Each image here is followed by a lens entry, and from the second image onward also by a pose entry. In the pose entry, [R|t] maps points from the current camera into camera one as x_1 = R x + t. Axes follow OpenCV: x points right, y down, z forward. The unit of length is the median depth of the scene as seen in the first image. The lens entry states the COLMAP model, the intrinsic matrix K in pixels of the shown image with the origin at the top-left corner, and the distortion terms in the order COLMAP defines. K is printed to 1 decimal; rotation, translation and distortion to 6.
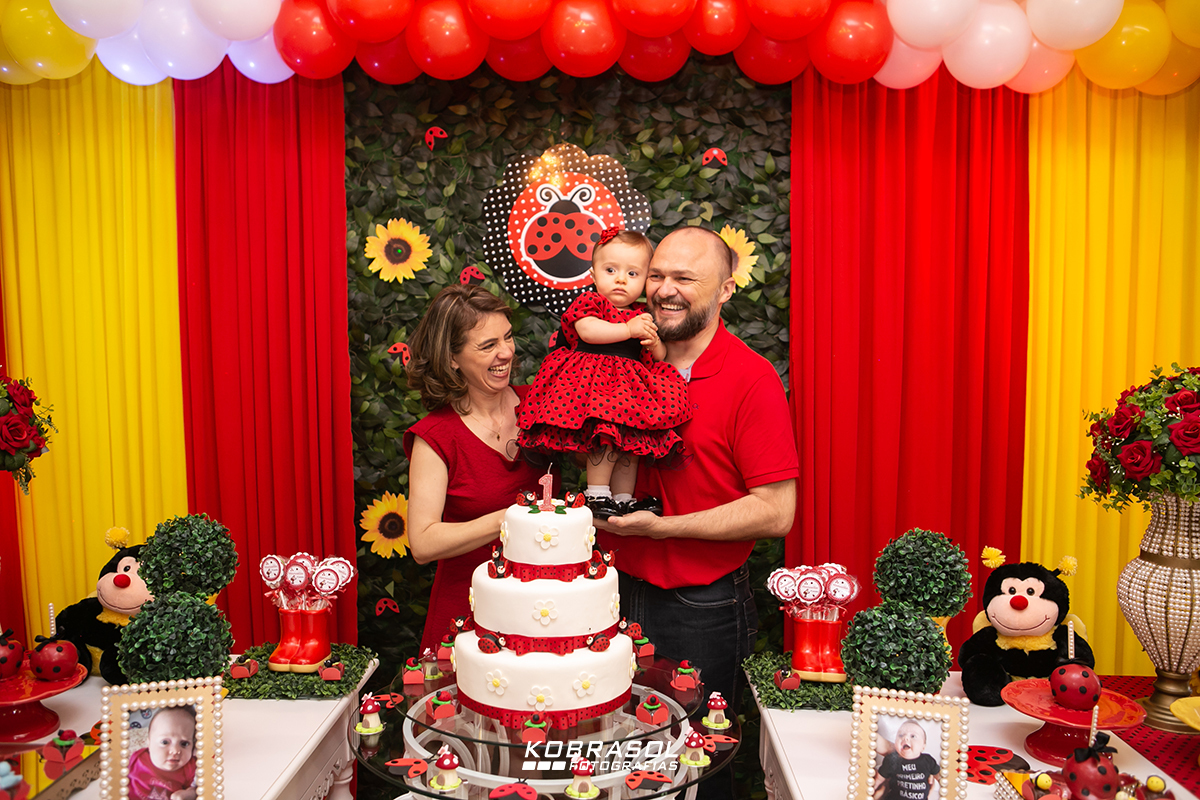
lens RADIAL K [[1013.2, 0, 599.7], [0, 1013.2, 402.4], [0, 0, 1]] dist [-0.092979, 0.112580]
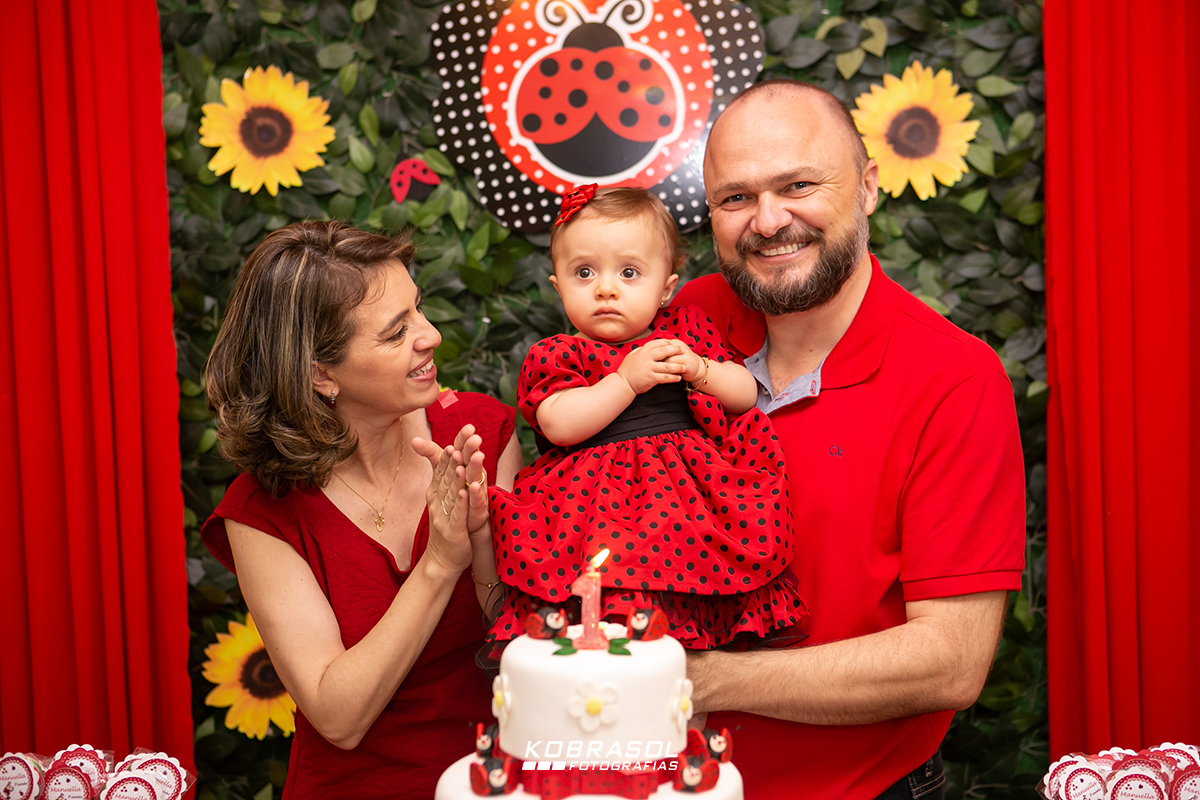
lens RADIAL K [[1828.5, 0, 606.3], [0, 1828.5, 401.6], [0, 0, 1]] dist [0.076227, -0.057313]
pose [[0.999523, -0.024745, -0.018502, -0.015418], [0.024548, 0.999640, -0.010803, -0.000063], [0.018763, 0.010344, 0.999770, 0.081443]]
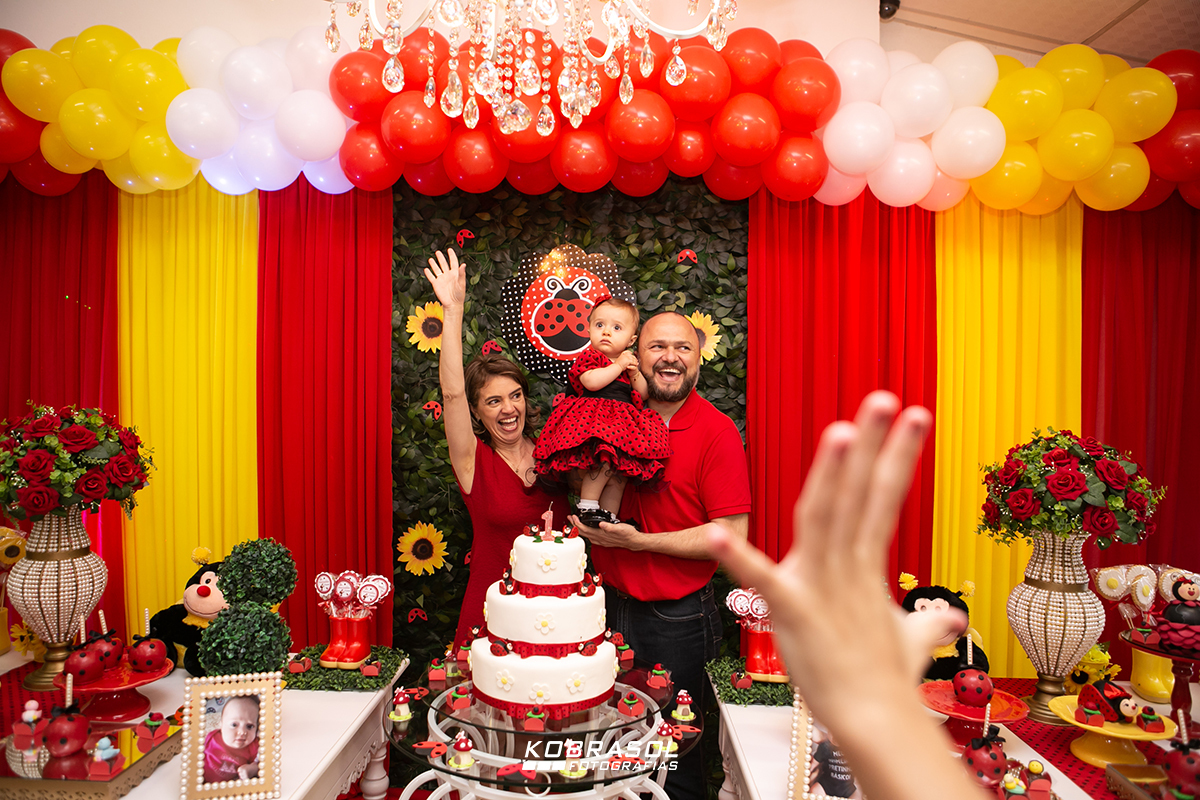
lens RADIAL K [[821.1, 0, 599.2], [0, 821.1, 401.9], [0, 0, 1]] dist [-0.108267, 0.081606]
pose [[0.999895, 0.013678, 0.004865, 0.002067], [-0.013379, 0.998283, -0.057019, -0.003483], [-0.005637, 0.056948, 0.998361, -0.004962]]
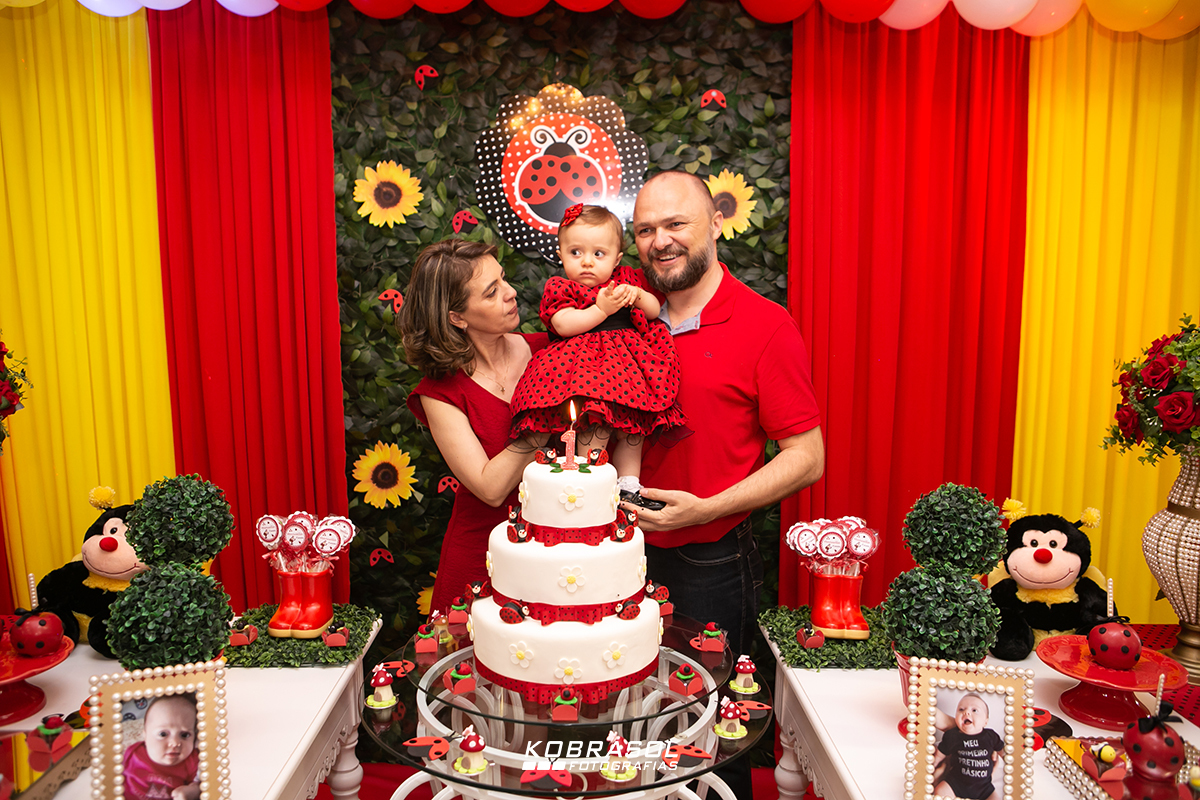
lens RADIAL K [[946.1, 0, 600.0], [0, 946.1, 400.0], [0, 0, 1]] dist [-0.095417, 0.099608]
pose [[0.999031, -0.005247, 0.043692, -0.037035], [0.002719, 0.998330, 0.057708, -0.004312], [-0.043922, -0.057533, 0.997377, 0.079022]]
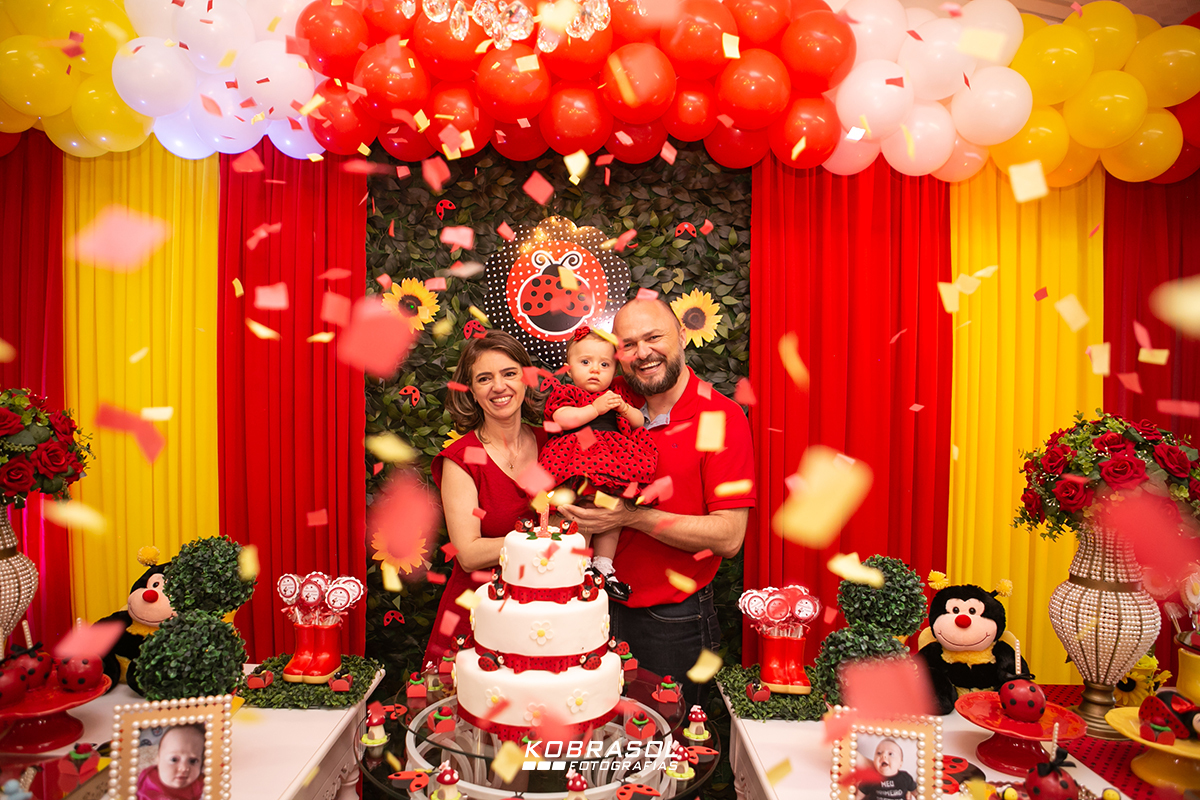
lens RADIAL K [[821.1, 0, 599.2], [0, 821.1, 401.9], [0, 0, 1]] dist [-0.108267, 0.081606]
pose [[0.999365, 0.013530, 0.032957, -0.014041], [-0.011847, 0.998640, -0.050765, 0.003787], [-0.033599, 0.050342, 0.998167, 0.071076]]
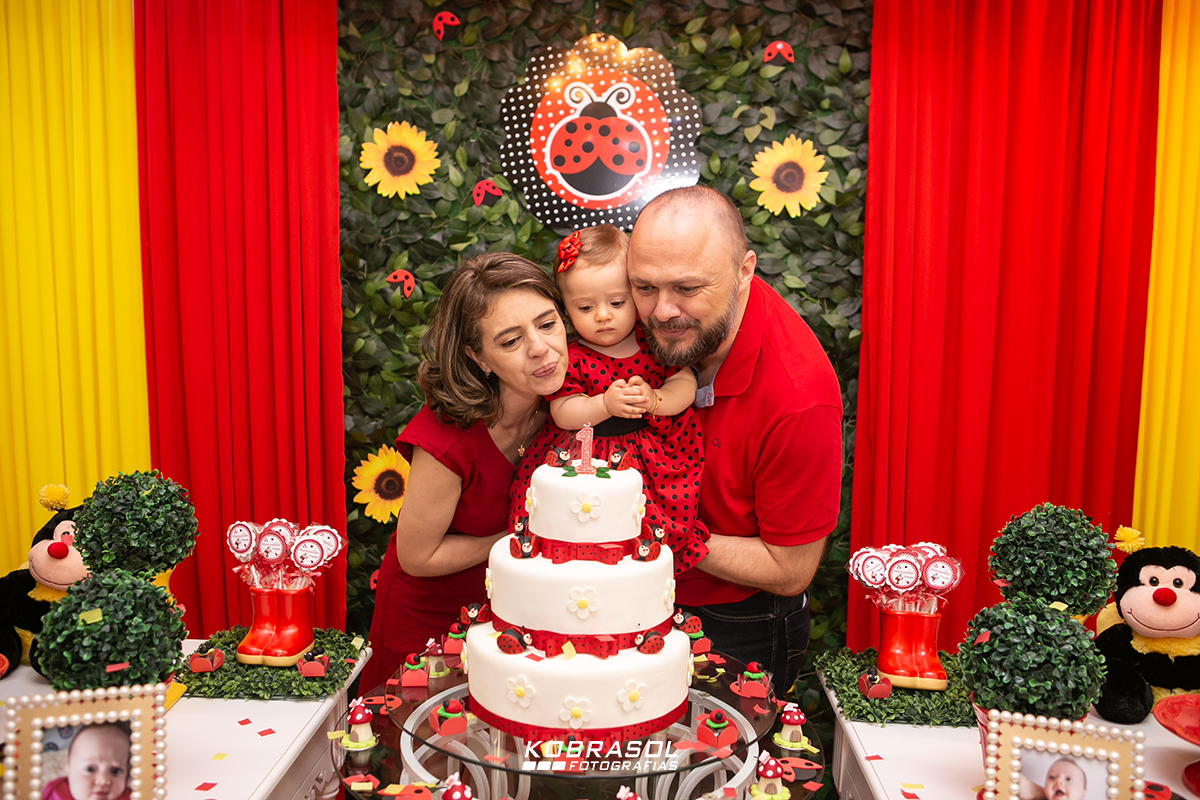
lens RADIAL K [[1081.0, 0, 600.0], [0, 1081.0, 400.0], [0, 0, 1]] dist [-0.083458, 0.111882]
pose [[0.999806, 0.015976, -0.011499, -0.019226], [-0.015450, 0.998892, 0.044445, 0.007351], [0.012196, -0.044259, 0.998946, 0.097122]]
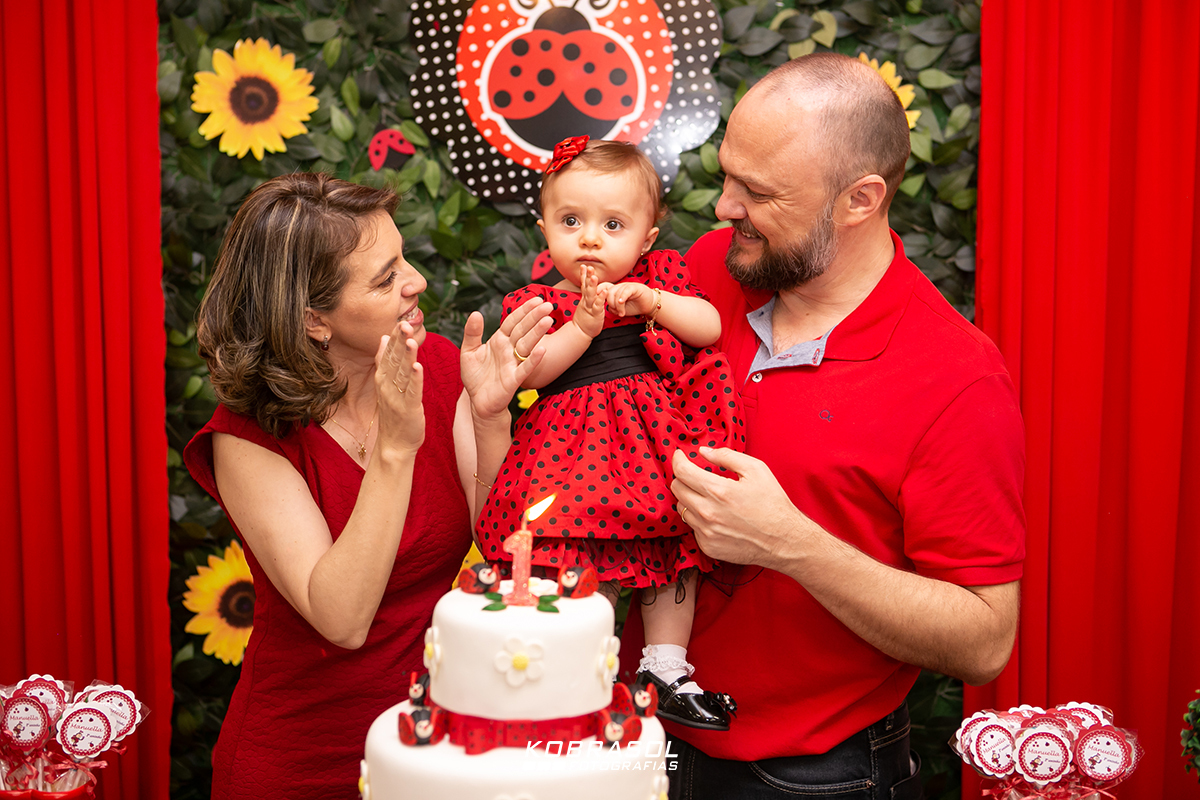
lens RADIAL K [[1607.1, 0, 604.0], [0, 1607.1, 398.8], [0, 0, 1]] dist [0.017255, 0.028792]
pose [[0.999944, 0.005645, -0.008896, -0.003180], [-0.005527, 0.999897, 0.013279, -0.001804], [0.008970, -0.013229, 0.999872, 0.135243]]
